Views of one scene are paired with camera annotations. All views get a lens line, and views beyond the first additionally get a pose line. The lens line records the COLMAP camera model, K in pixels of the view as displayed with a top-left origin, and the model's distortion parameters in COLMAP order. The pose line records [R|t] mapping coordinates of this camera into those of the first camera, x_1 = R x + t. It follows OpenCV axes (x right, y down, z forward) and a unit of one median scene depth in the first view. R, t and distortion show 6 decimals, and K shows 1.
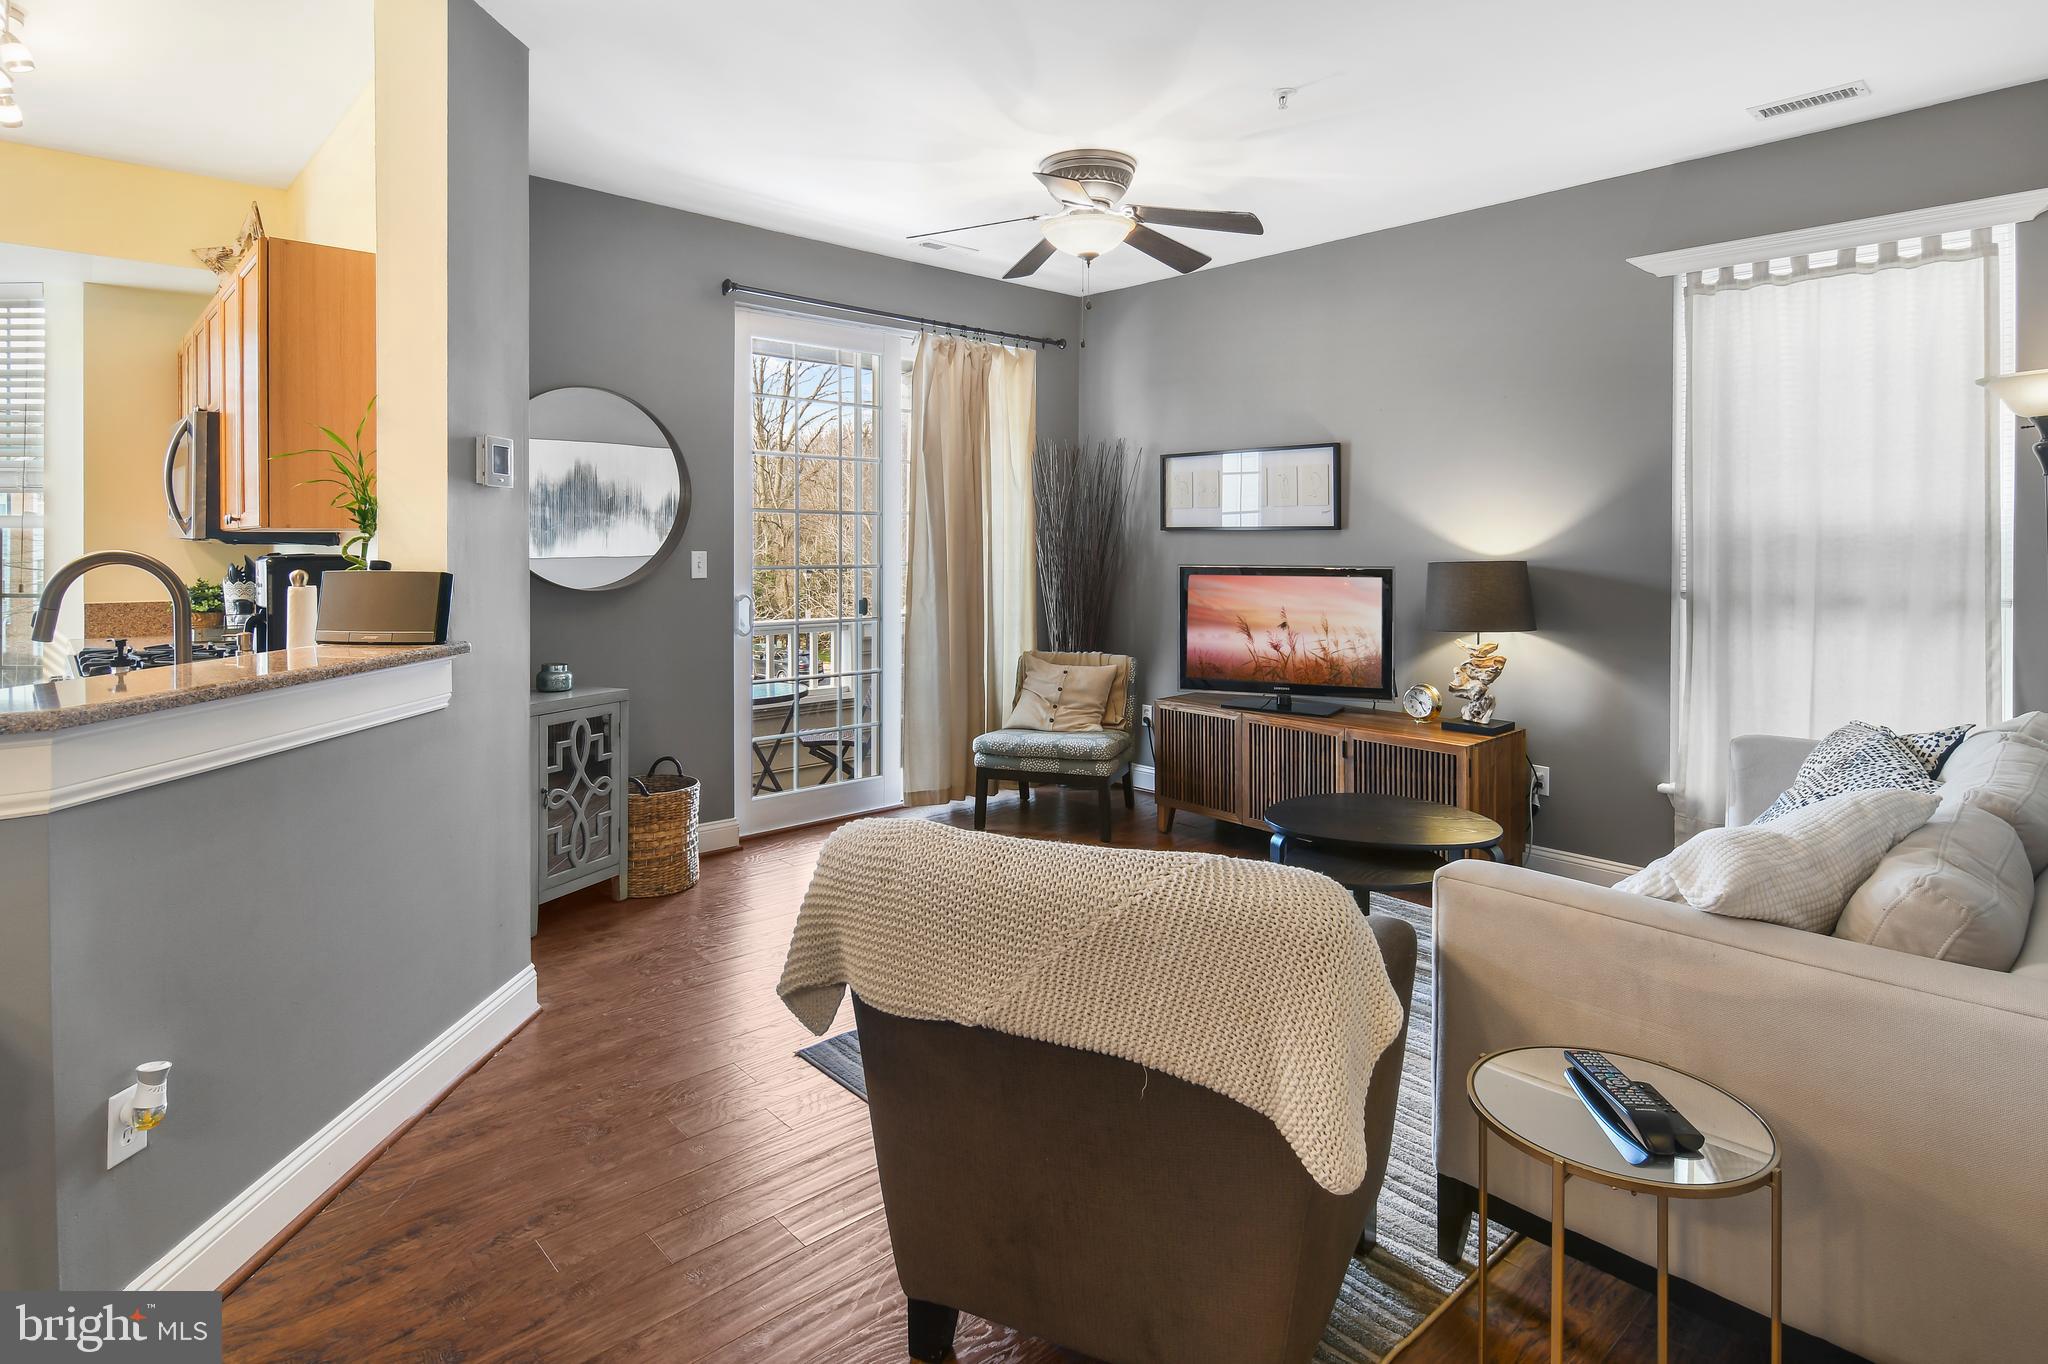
lens RADIAL K [[1073.7, 0, 1061.4], [0, 1073.7, 539.1], [0, 0, 1]] dist [0.007395, -0.009215]
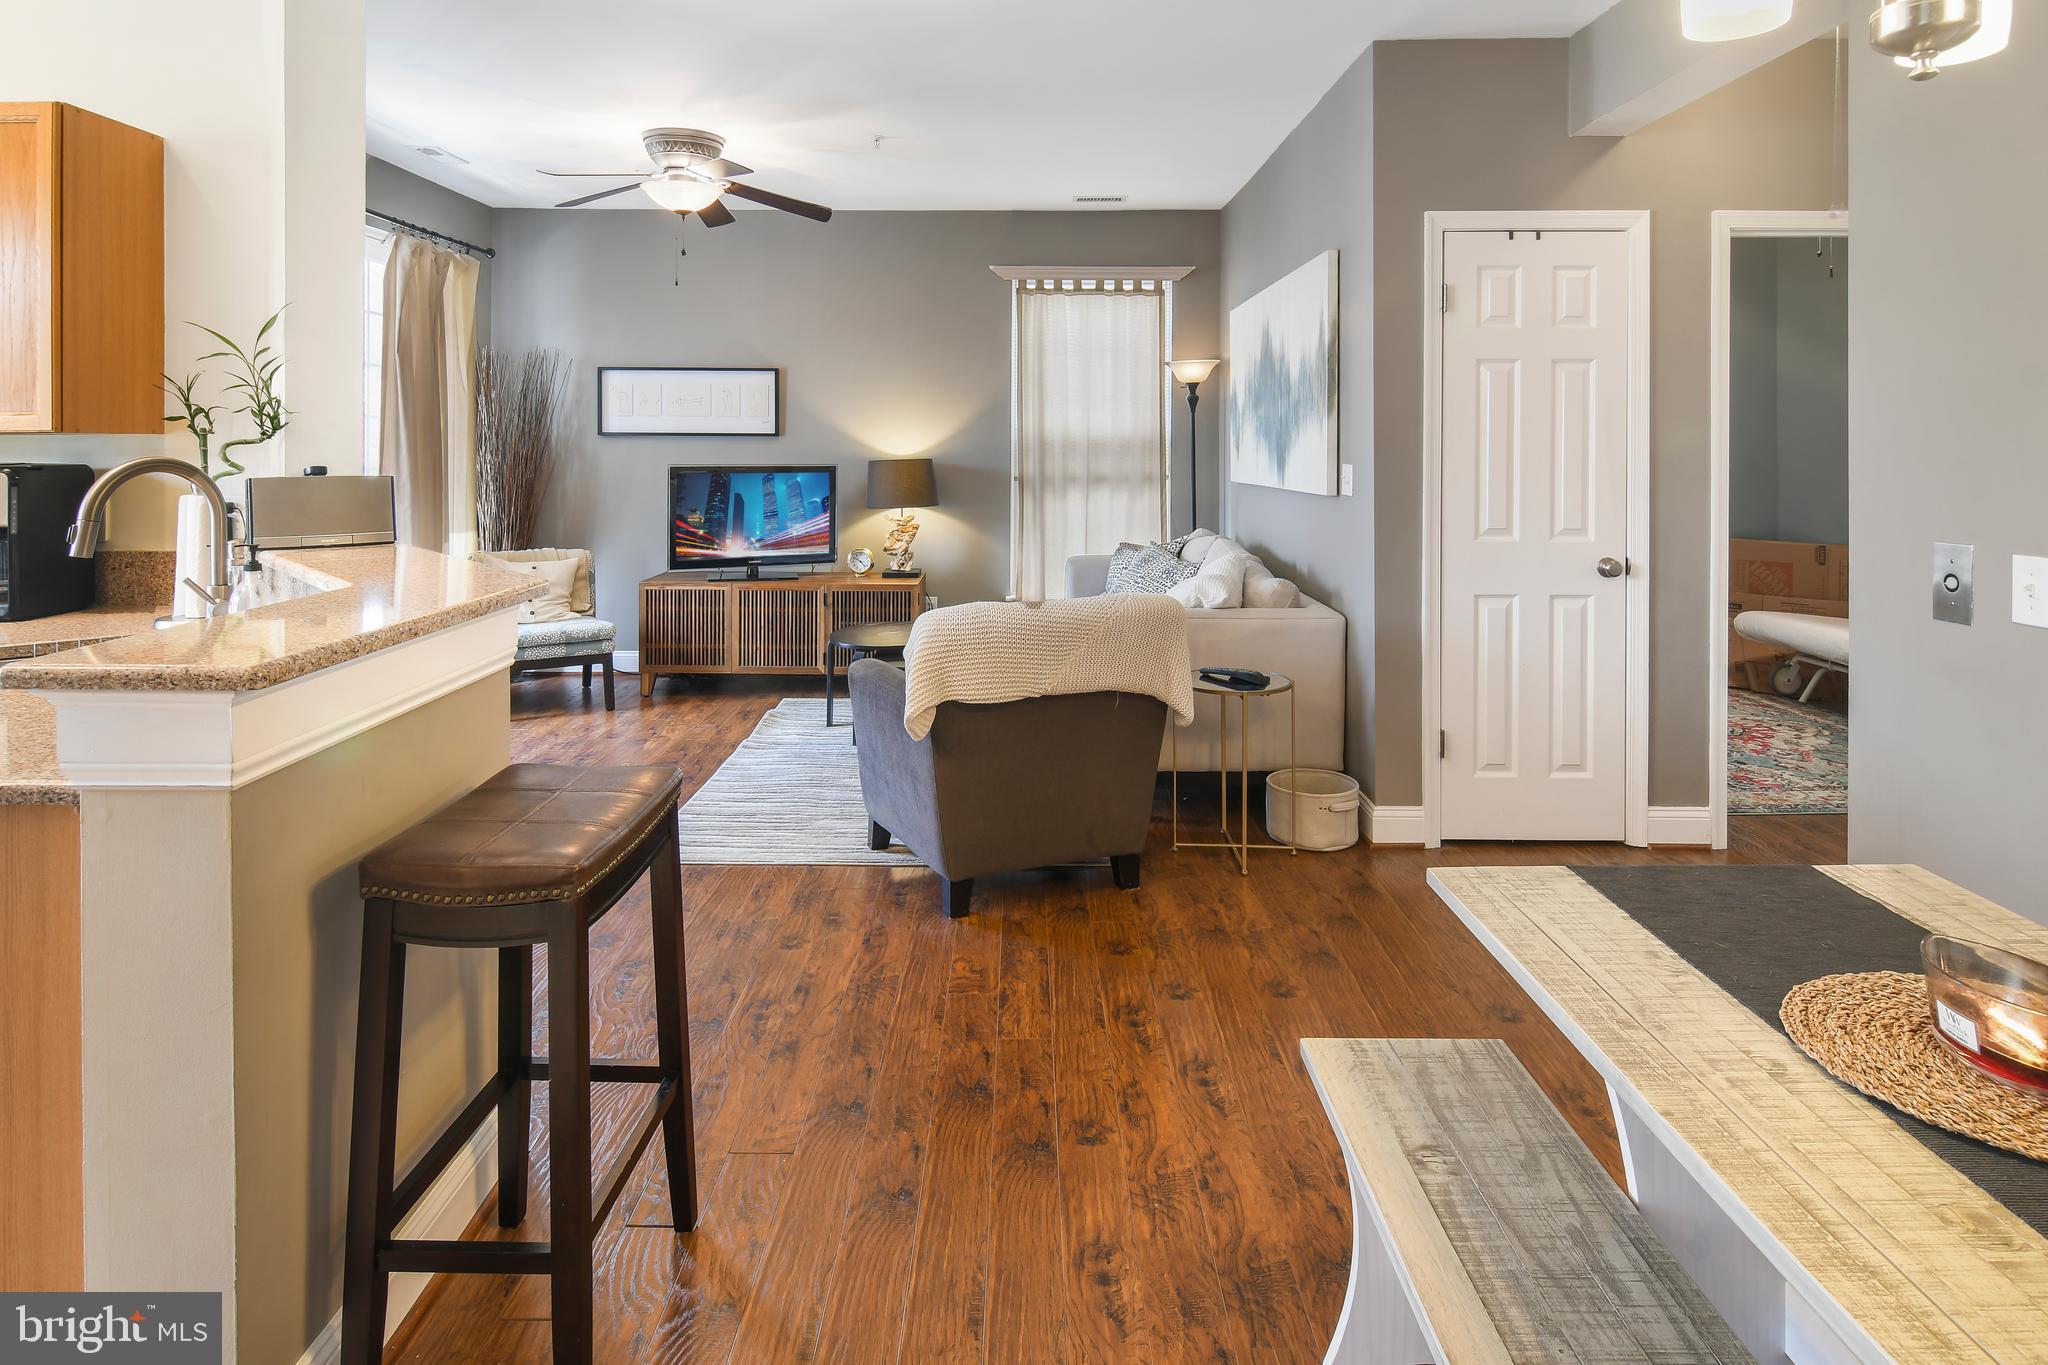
lens RADIAL K [[1073.7, 0, 1022.7], [0, 1073.7, 444.2], [0, 0, 1]] dist [0.007395, -0.009215]
pose [[0.689926, 0.000266, 0.723880, -0.530982], [-0.002035, 0.999997, 0.001572, -0.002222], [-0.723877, -0.002558, 0.689924, -0.109144]]
